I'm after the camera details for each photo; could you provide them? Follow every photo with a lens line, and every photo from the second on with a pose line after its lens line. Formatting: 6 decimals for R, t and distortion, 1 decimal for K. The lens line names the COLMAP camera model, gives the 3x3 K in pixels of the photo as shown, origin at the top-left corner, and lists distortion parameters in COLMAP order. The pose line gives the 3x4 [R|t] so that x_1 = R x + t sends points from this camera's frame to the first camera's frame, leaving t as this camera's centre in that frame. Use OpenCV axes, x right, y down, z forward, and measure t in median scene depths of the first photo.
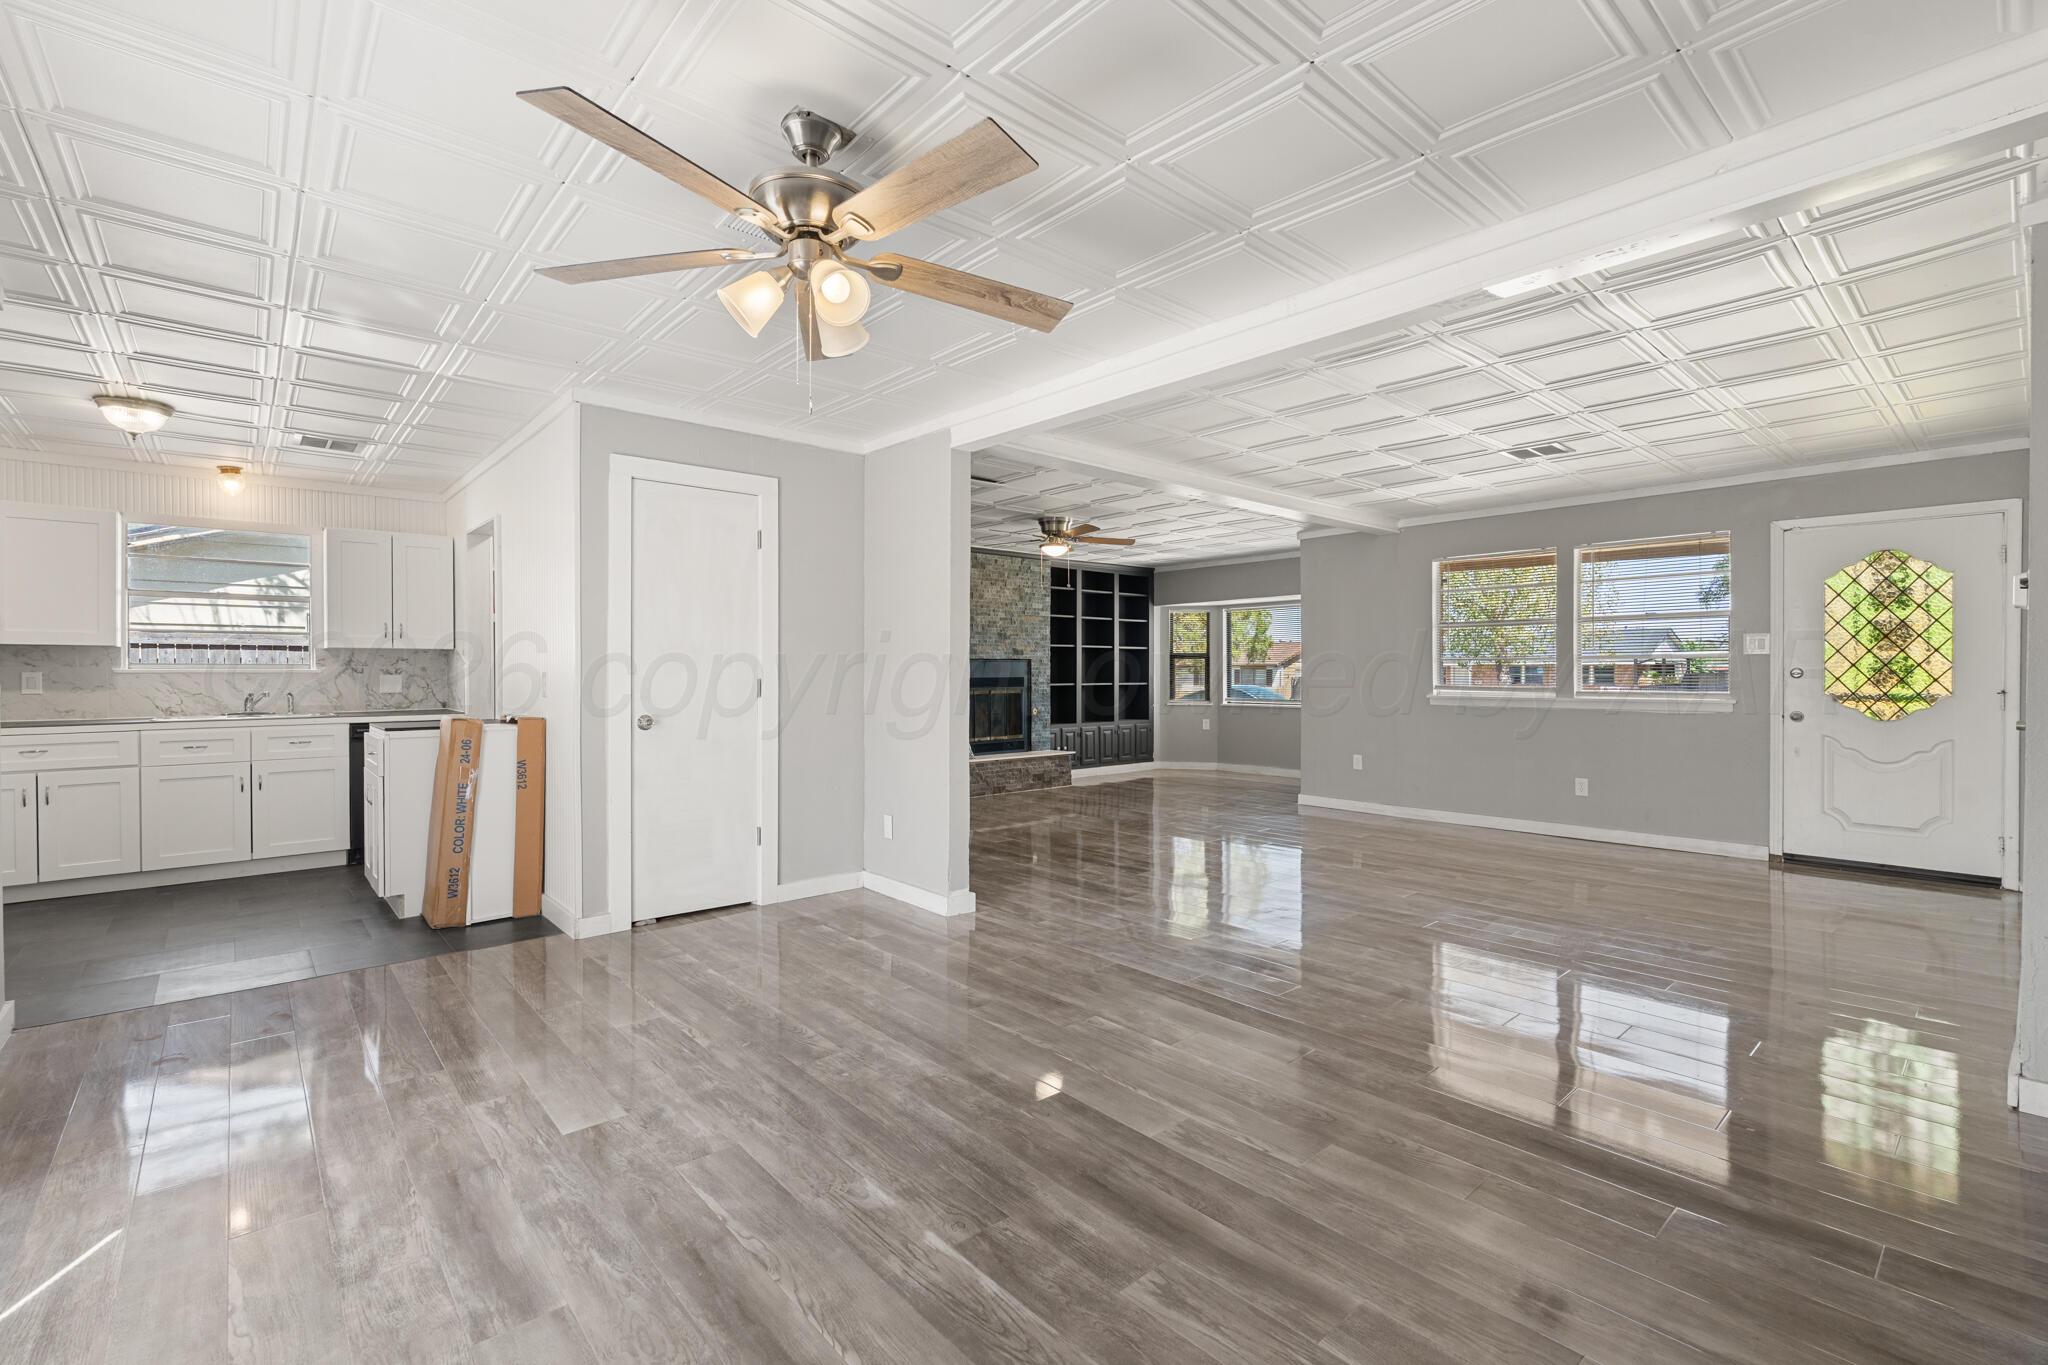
lens RADIAL K [[880.6, 0, 1024.0], [0, 880.6, 682.5], [0, 0, 1]] dist [0.000639, 0.000075]
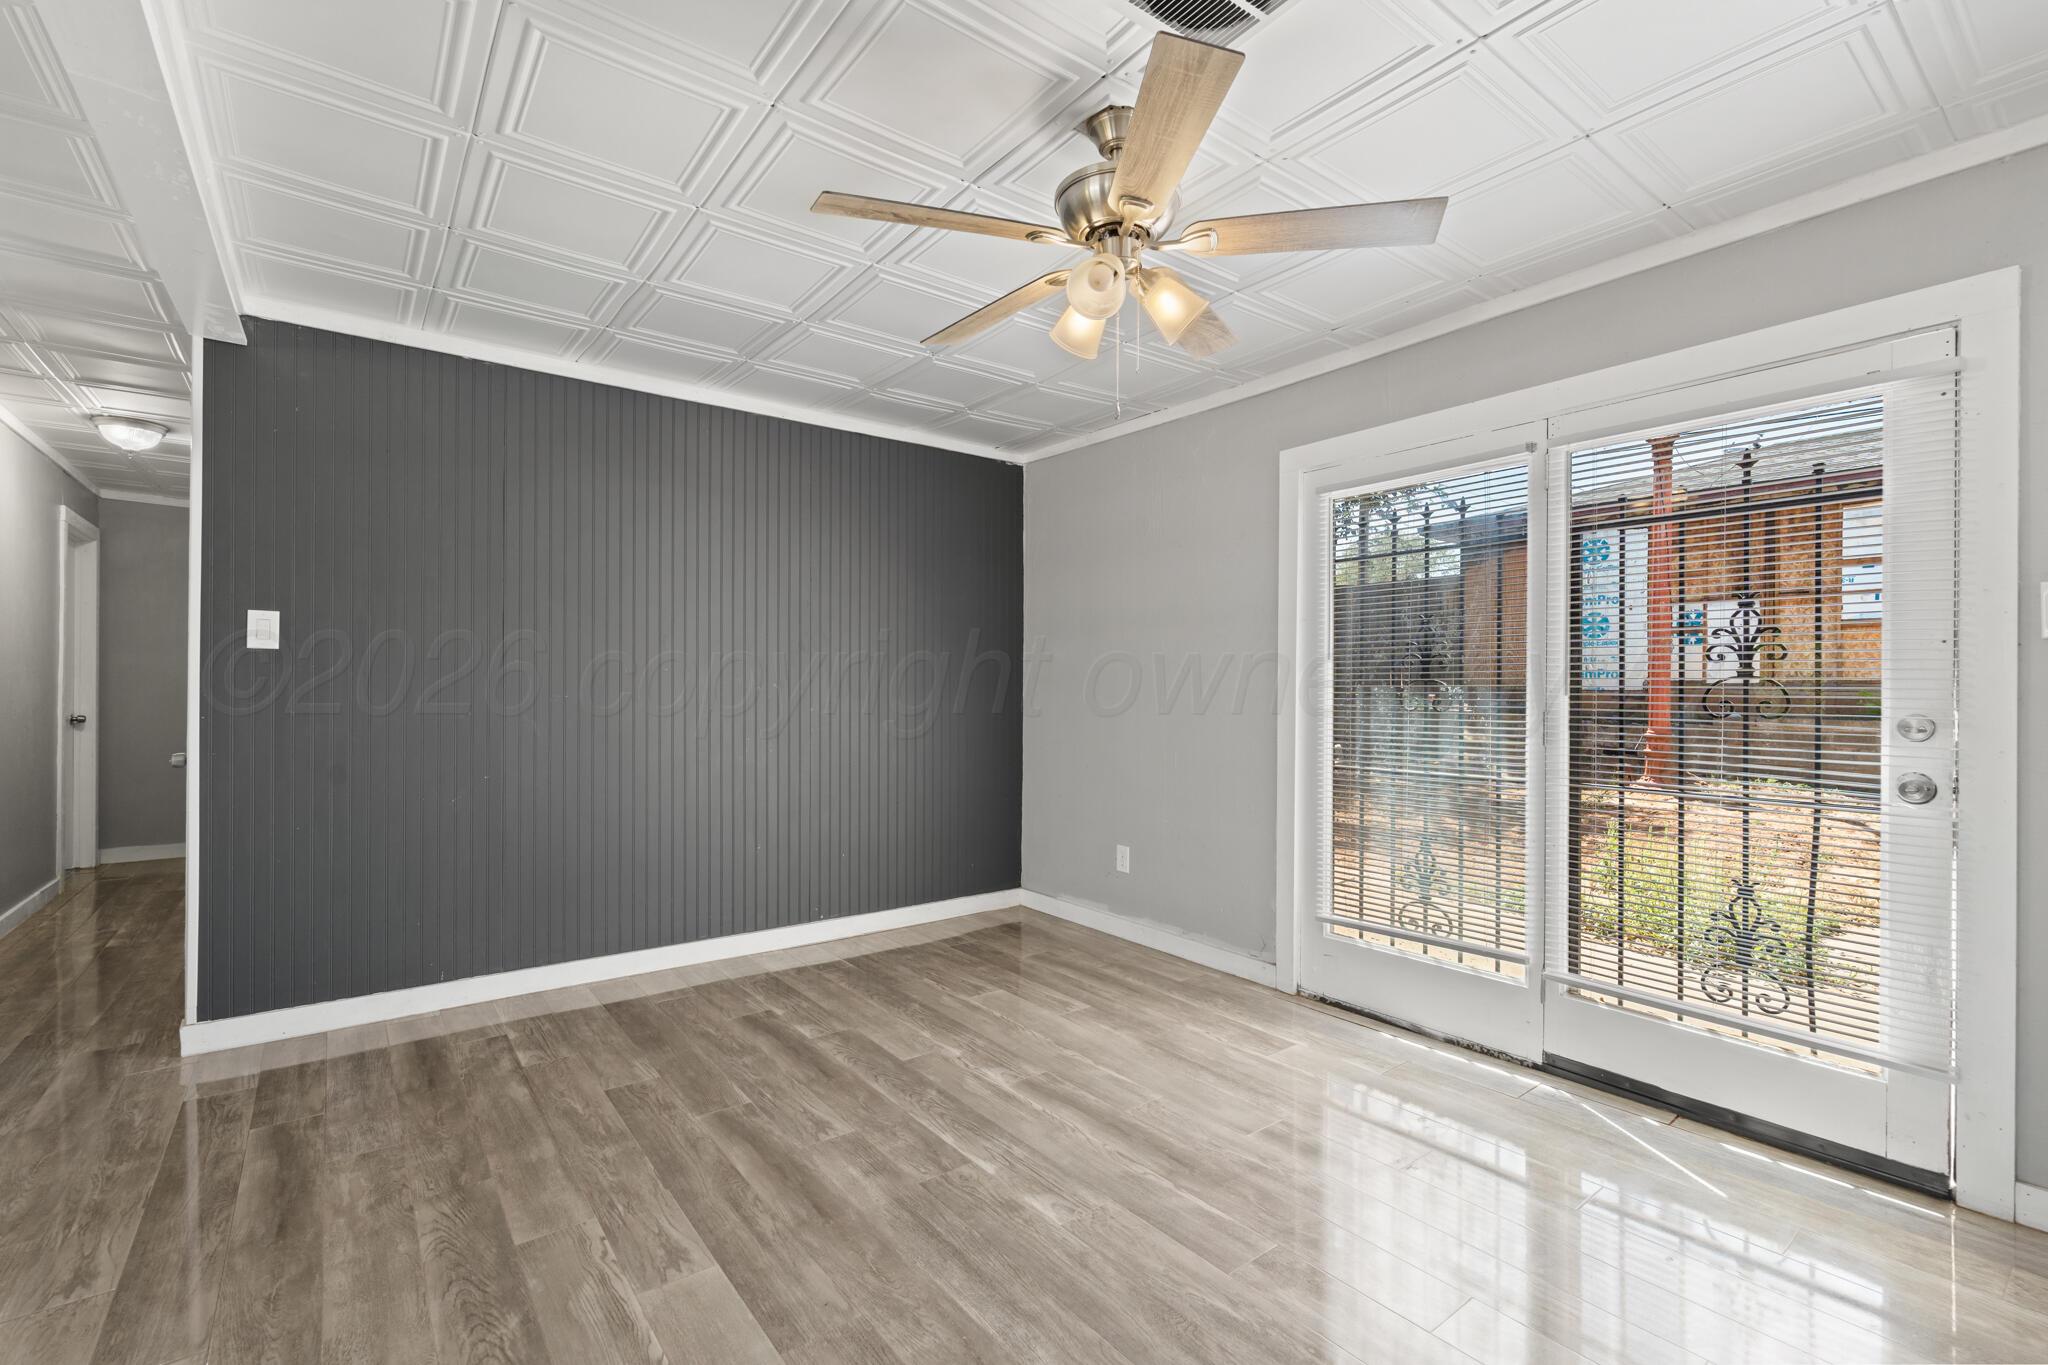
lens RADIAL K [[880.6, 0, 1024.0], [0, 880.6, 682.5], [0, 0, 1]] dist [0.000639, 0.000075]
pose [[-0.997606, -0.002258, 0.069115, -0.214665], [-0.001454, 0.999931, 0.011677, -0.026771], [-0.069136, 0.011548, -0.997540, 2.012903]]
